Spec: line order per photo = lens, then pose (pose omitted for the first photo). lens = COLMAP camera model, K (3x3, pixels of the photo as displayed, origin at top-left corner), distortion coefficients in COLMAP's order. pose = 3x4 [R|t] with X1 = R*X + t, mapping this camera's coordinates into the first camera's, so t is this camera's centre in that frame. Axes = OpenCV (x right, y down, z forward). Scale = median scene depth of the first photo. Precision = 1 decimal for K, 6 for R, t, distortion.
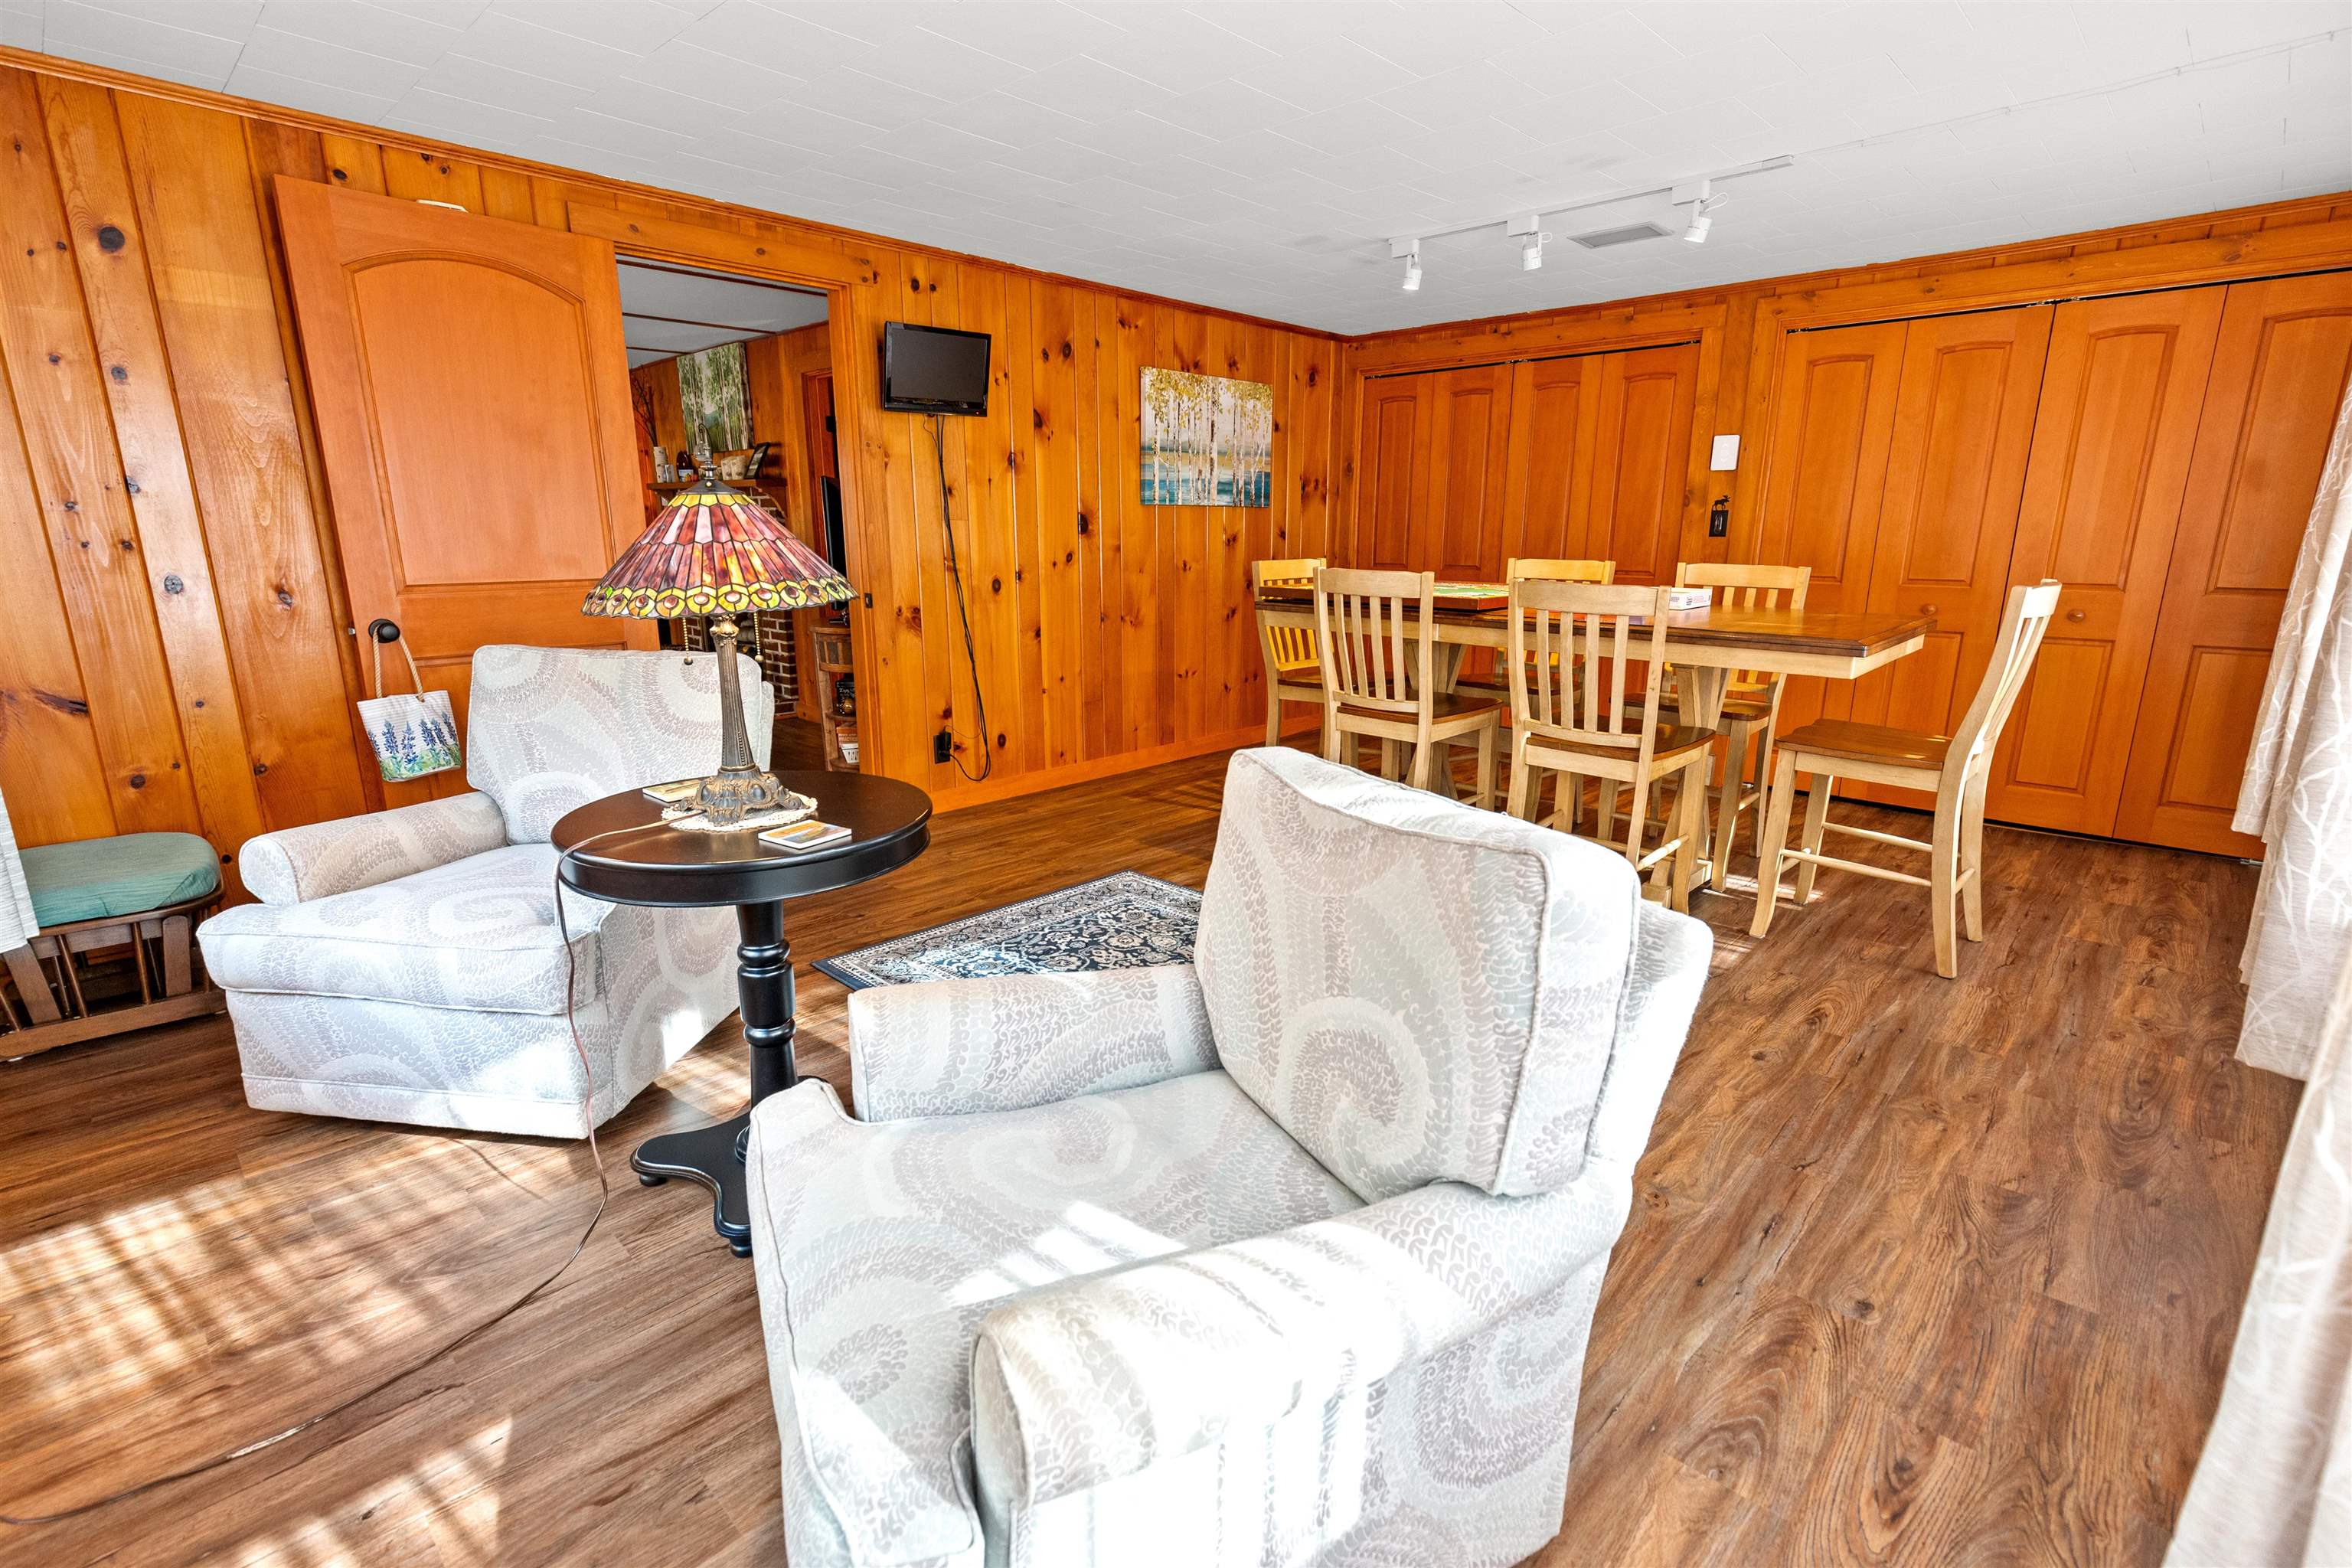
lens RADIAL K [[1080.7, 0, 1181.3], [0, 1080.7, 782.5], [0, 0, 1]] dist [0.007551, -0.001642]
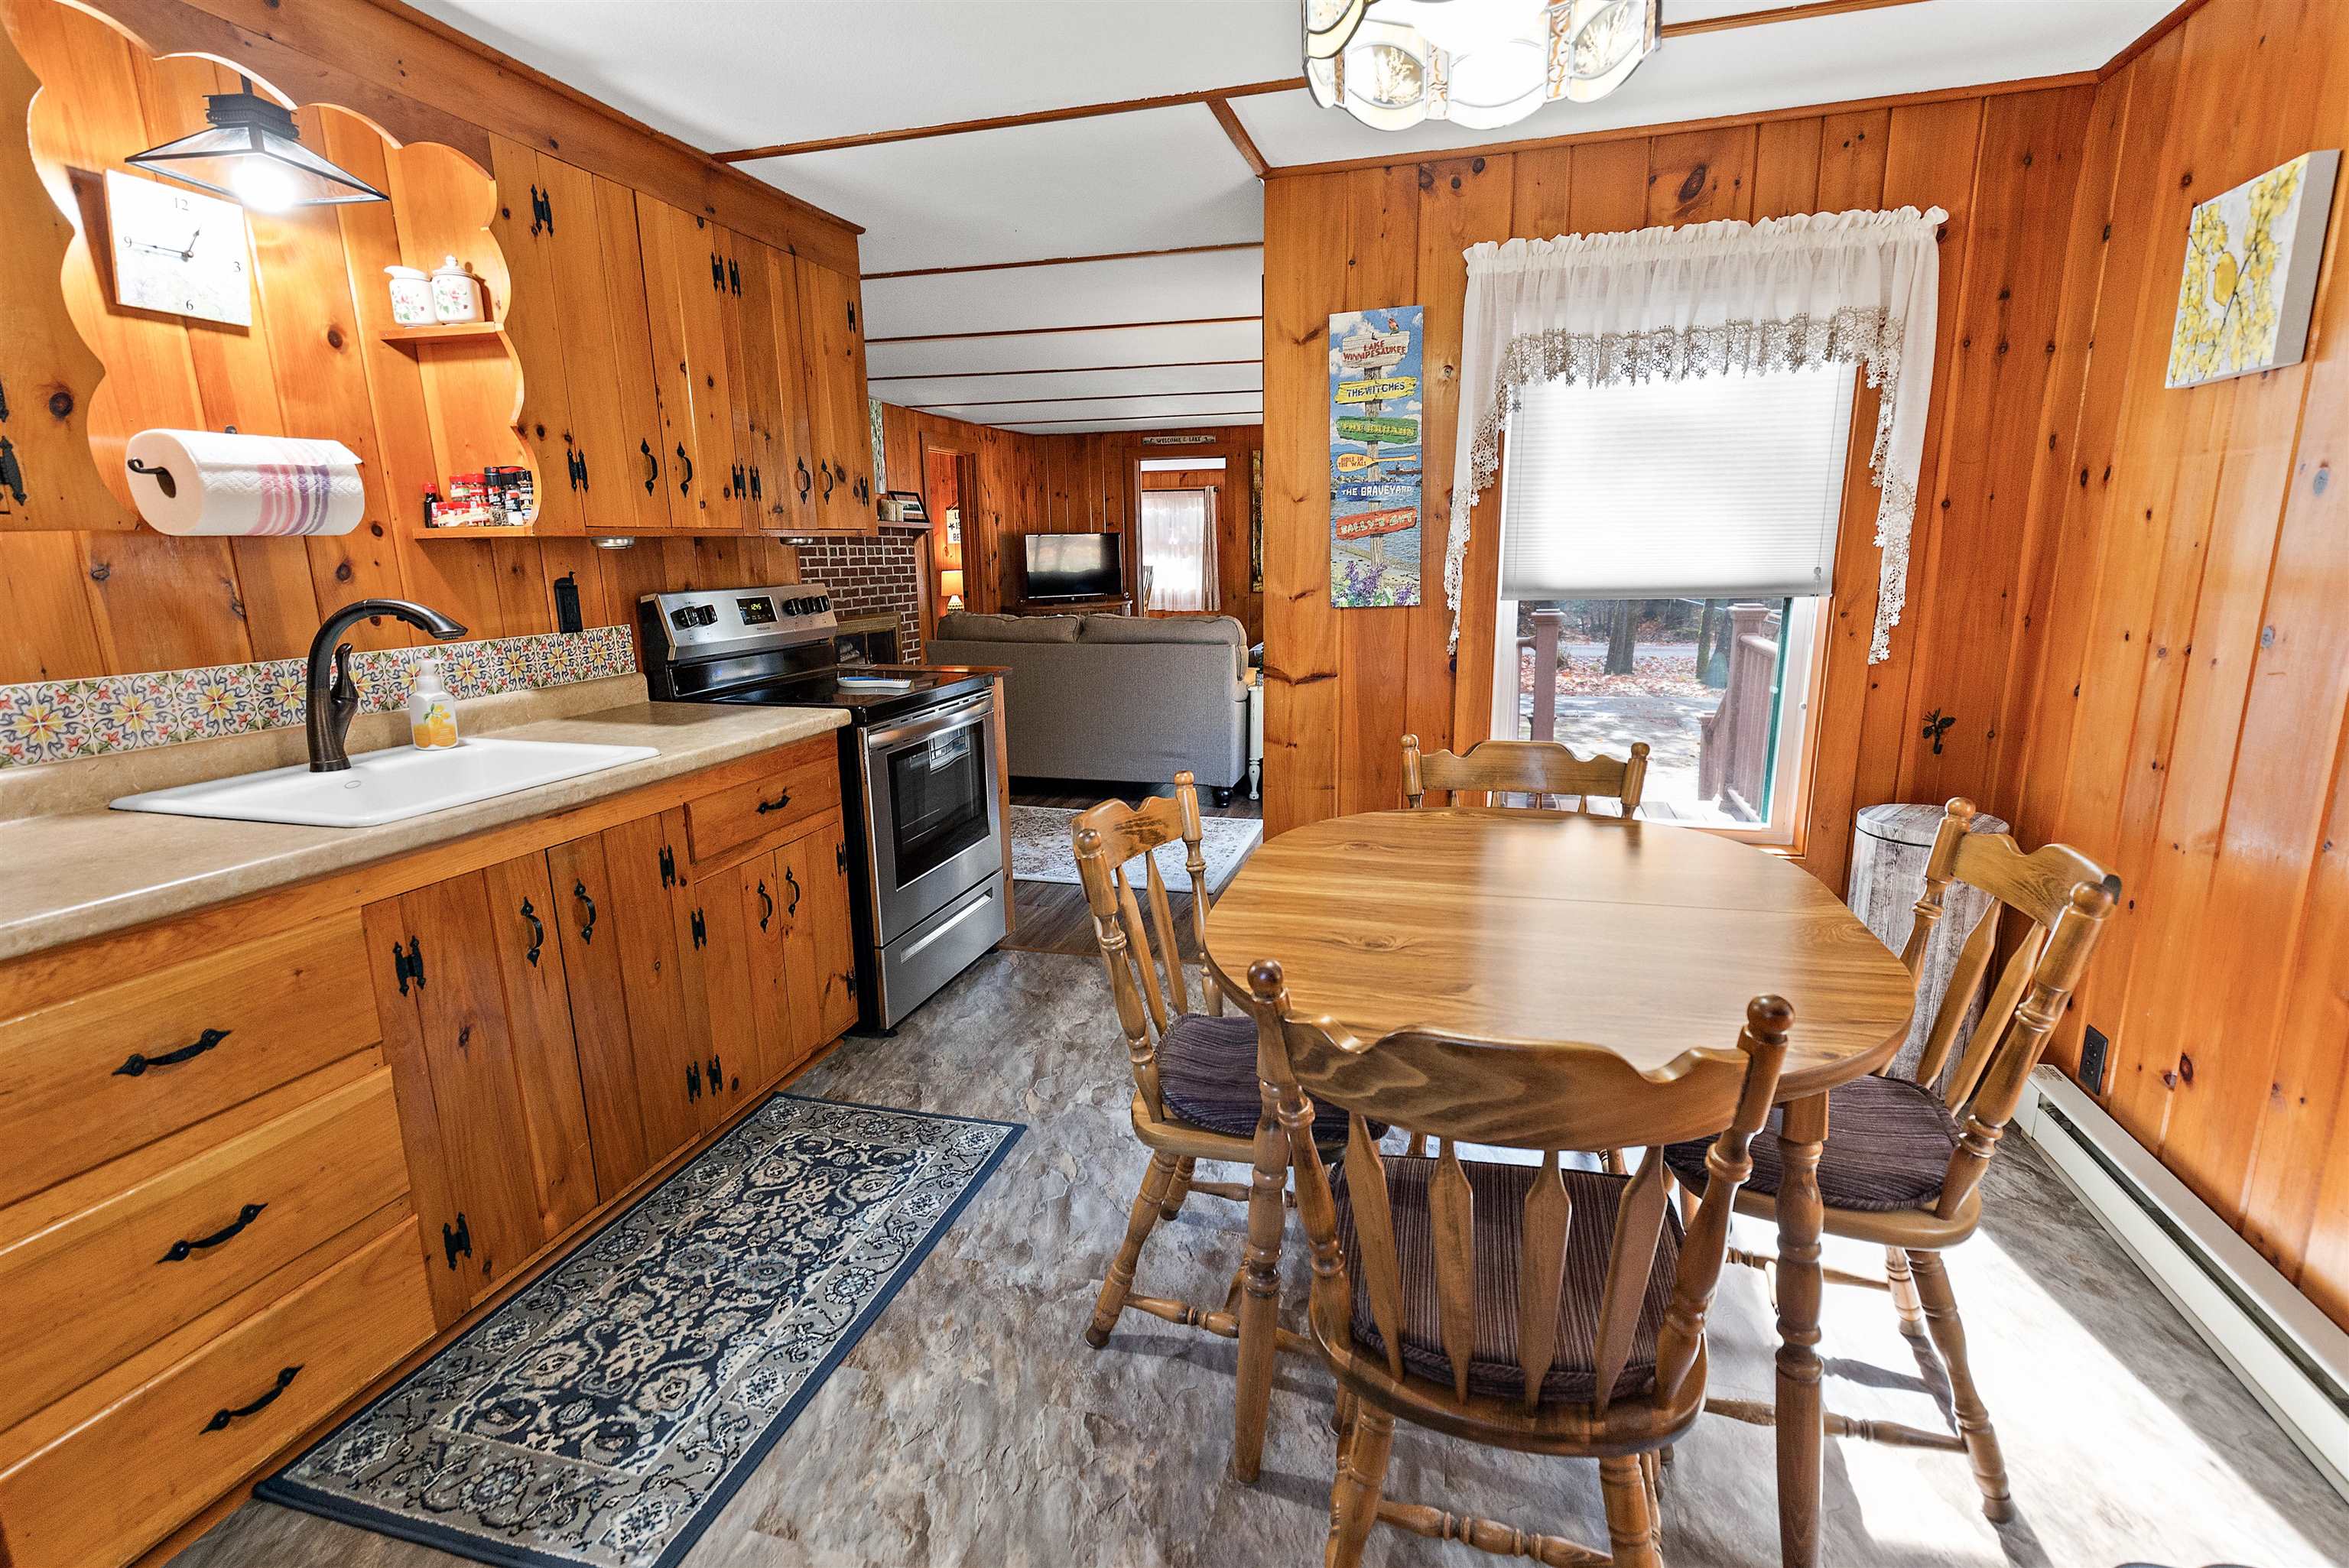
lens RADIAL K [[1093.1, 0, 1179.6], [0, 1093.1, 782.3], [0, 0, 1]] dist [0.007462, -0.000401]
pose [[-0.477053, -0.180510, 0.860137, -2.293690], [0.217691, 0.923914, 0.314632, -0.467527], [-0.851487, 0.337340, -0.401461, 1.881691]]
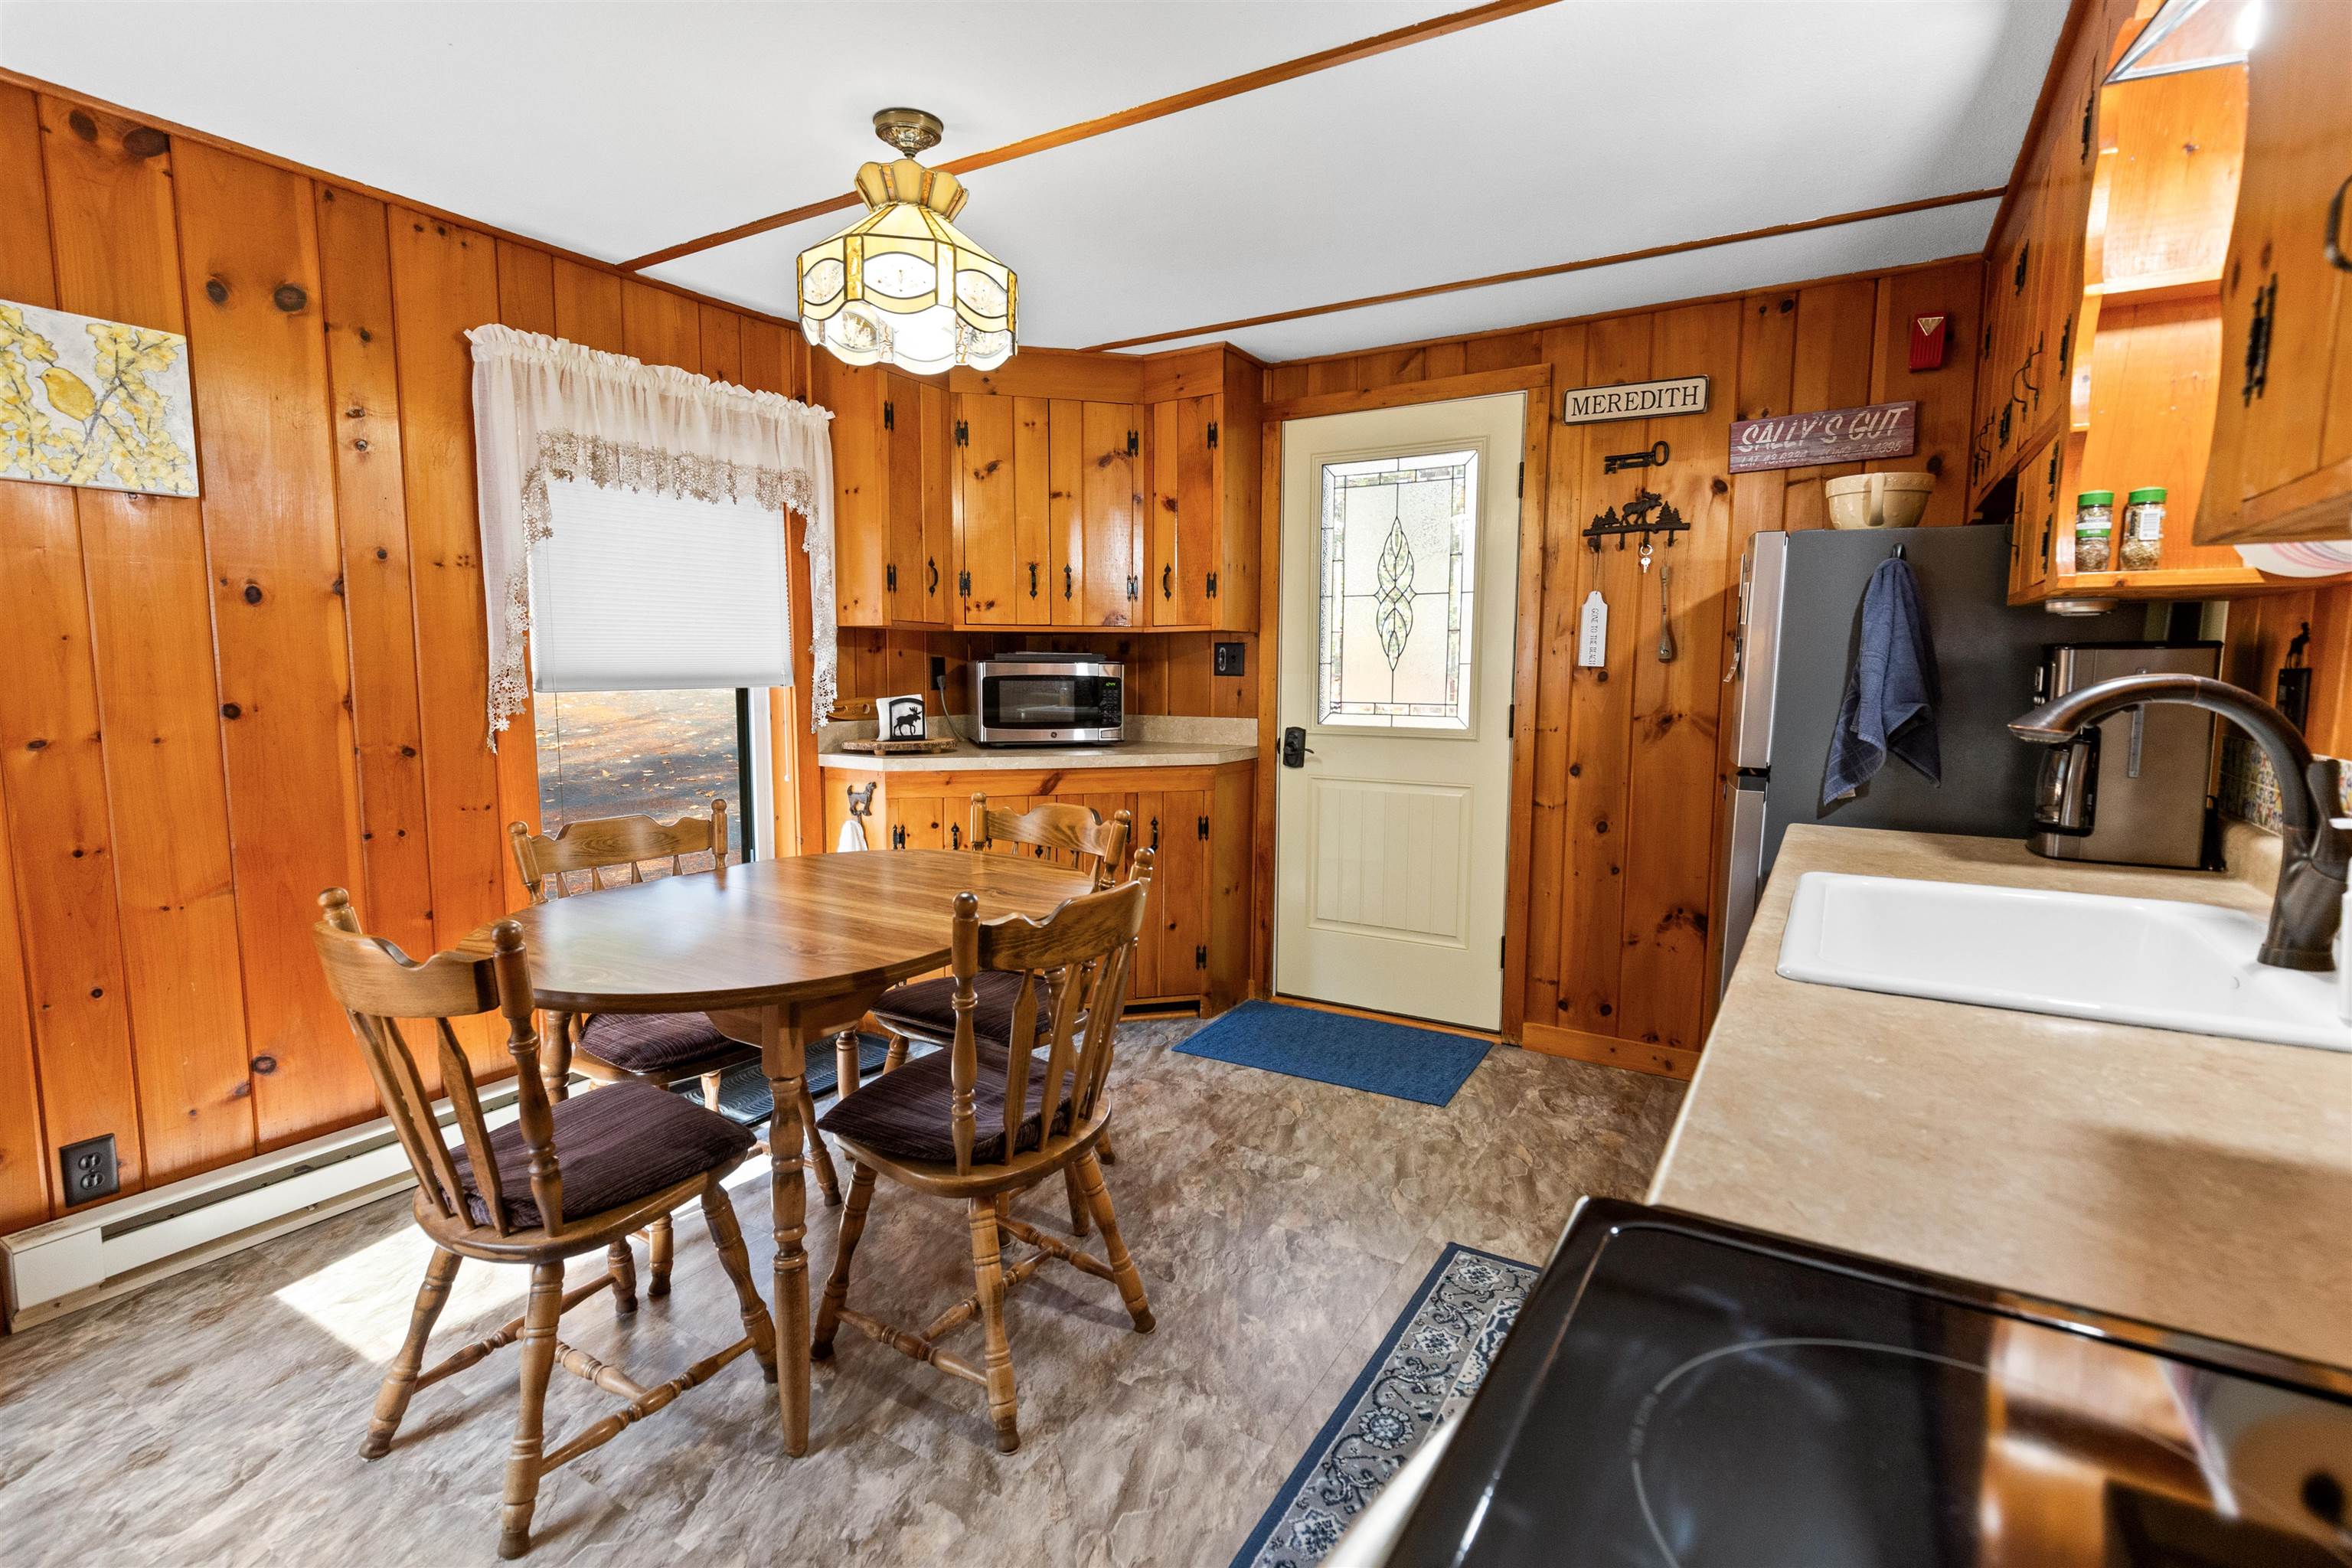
lens RADIAL K [[1080.7, 0, 1181.3], [0, 1080.7, 782.5], [0, 0, 1]] dist [0.007551, -0.001642]
pose [[0.222081, 0.107214, -0.969116, -1.551138], [-0.229763, 0.971700, 0.054848, -0.401747], [0.947570, 0.210486, 0.240430, 1.672630]]
